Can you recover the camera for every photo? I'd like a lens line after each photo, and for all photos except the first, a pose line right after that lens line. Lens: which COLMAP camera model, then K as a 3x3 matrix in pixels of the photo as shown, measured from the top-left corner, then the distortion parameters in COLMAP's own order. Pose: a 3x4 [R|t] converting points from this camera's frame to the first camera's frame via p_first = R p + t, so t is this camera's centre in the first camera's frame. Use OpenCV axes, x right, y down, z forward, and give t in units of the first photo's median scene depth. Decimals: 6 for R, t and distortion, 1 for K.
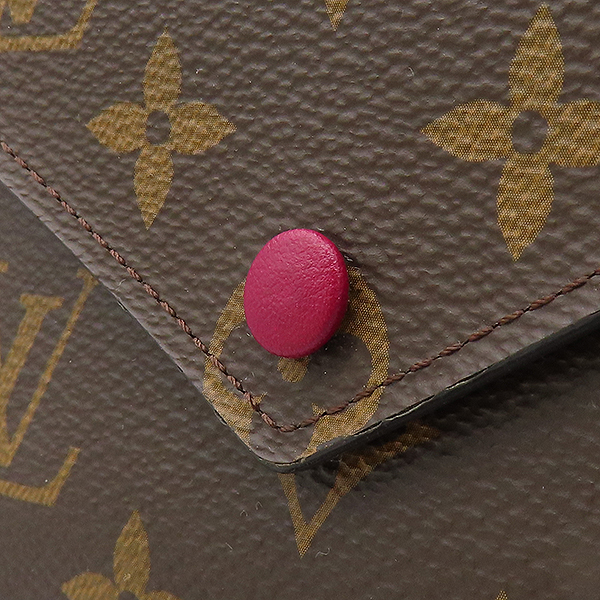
lens RADIAL K [[1323.2, 0, 297.9], [0, 1323.2, 298.5], [0, 0, 1]] dist [0.021094, 0.000000]
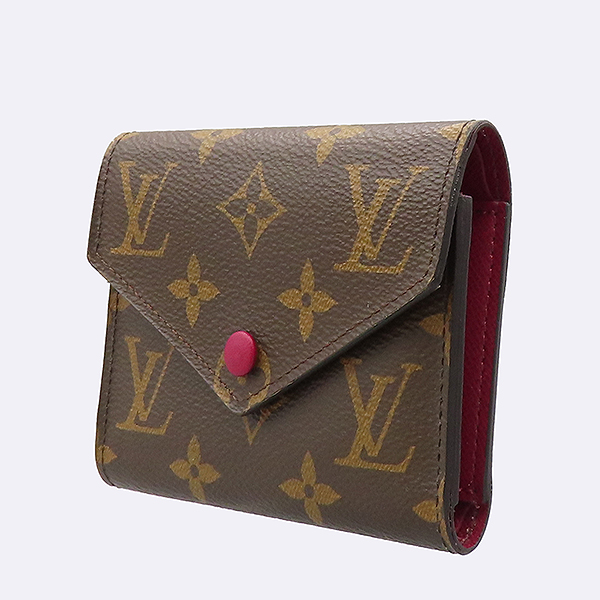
lens RADIAL K [[1323.2, 0, 301.8], [0, 1323.2, 293.5], [0, 0, 1]] dist [0.021094, 0.000000]
pose [[0.994207, -0.060212, -0.089033, 0.376897], [0.061883, 0.997953, 0.016135, -0.164817], [0.087879, -0.021551, 0.995898, -1.766143]]
